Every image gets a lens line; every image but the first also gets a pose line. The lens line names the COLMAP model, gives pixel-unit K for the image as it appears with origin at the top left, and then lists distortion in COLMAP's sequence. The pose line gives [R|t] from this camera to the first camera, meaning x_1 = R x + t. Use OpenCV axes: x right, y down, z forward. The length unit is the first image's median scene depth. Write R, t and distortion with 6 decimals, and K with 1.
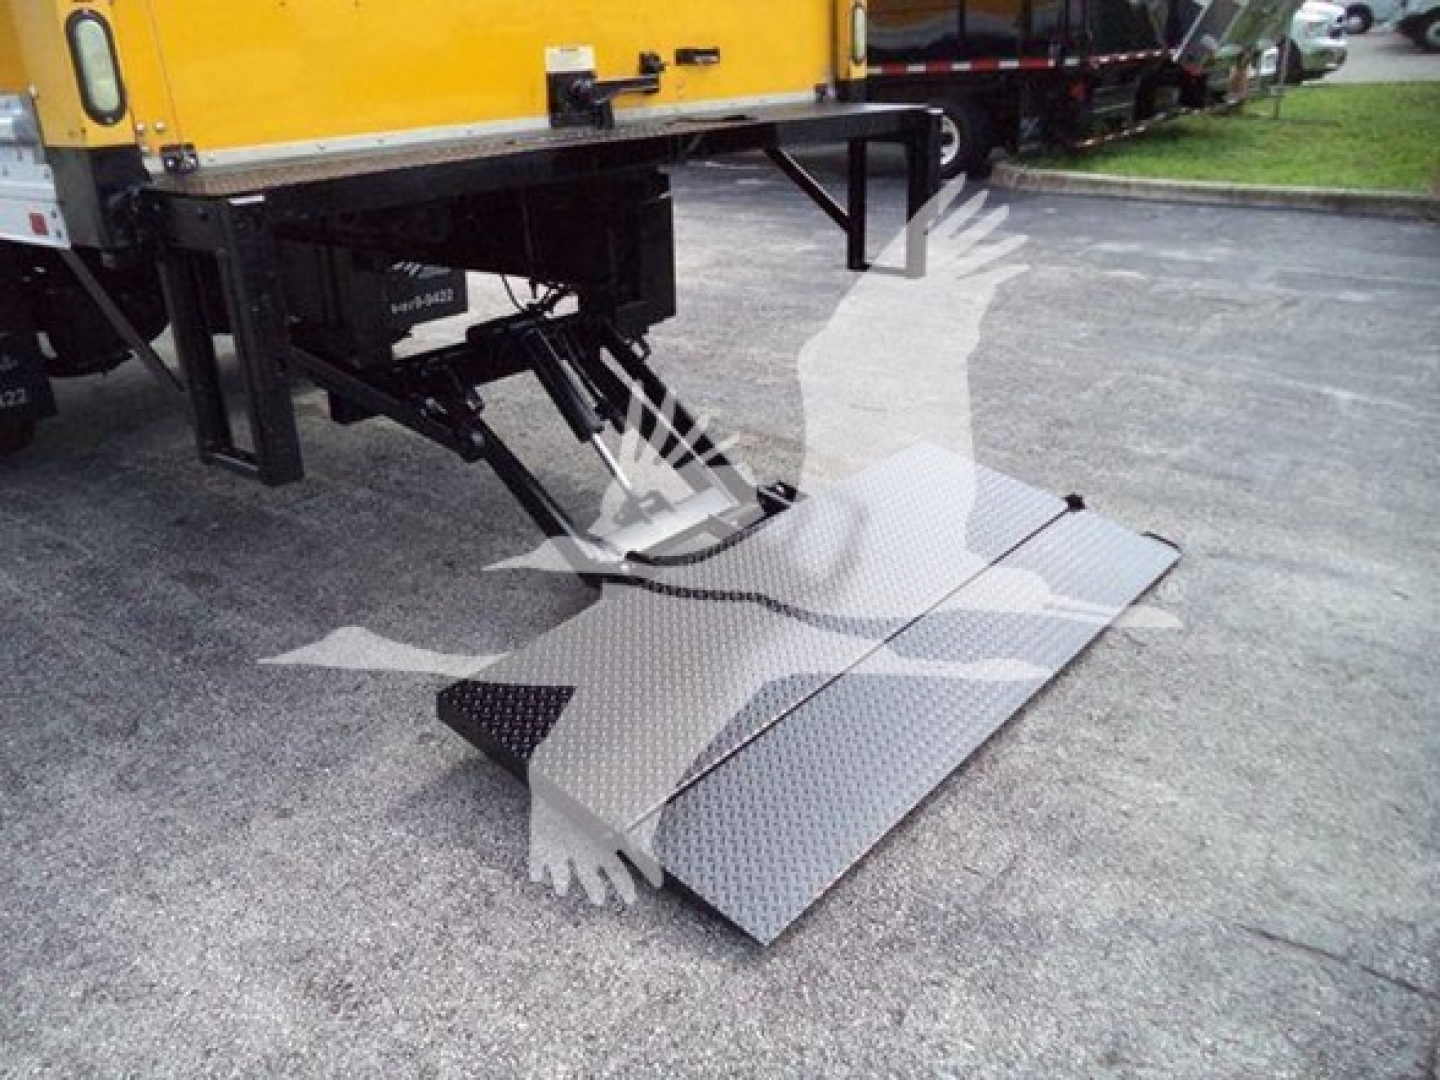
lens RADIAL K [[1232.9, 0, 802.0], [0, 1232.9, 538.7], [0, 0, 1]] dist [-0.022828, -0.019790]
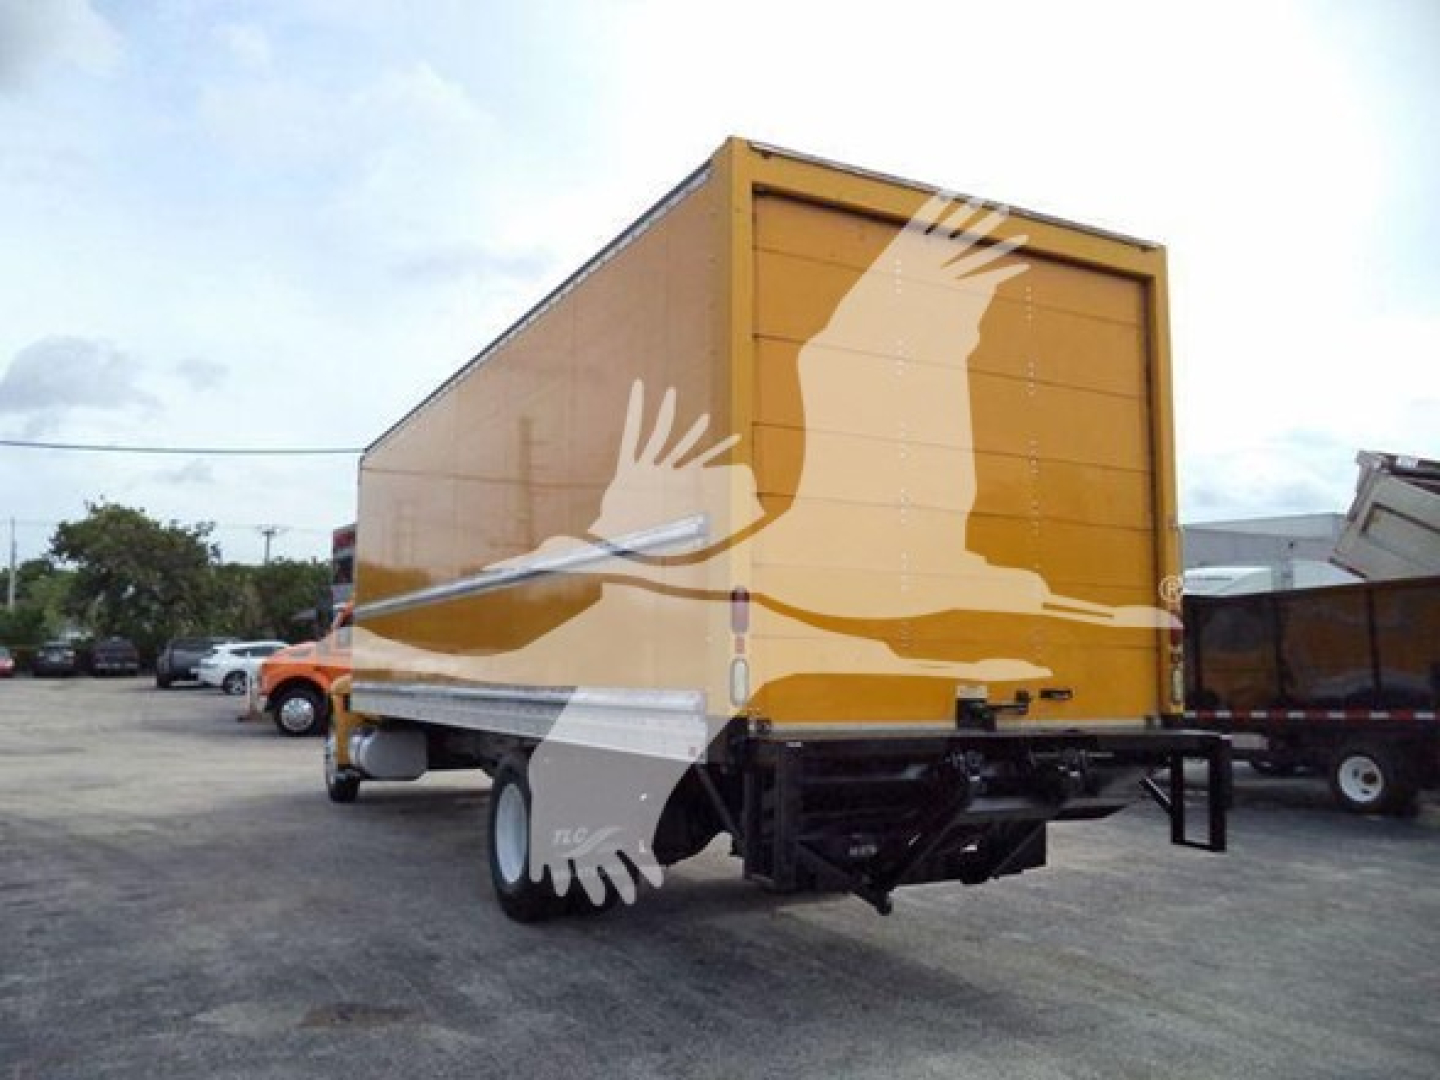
lens RADIAL K [[1156.4, 0, 685.9], [0, 1156.4, 538.0], [0, 0, 1]] dist [-0.024840, 0.003746]
pose [[0.887528, -0.010661, -0.460631, 0.189788], [-0.212495, 0.877594, -0.429739, 0.189912], [0.408828, 0.479286, 0.776623, -0.495535]]
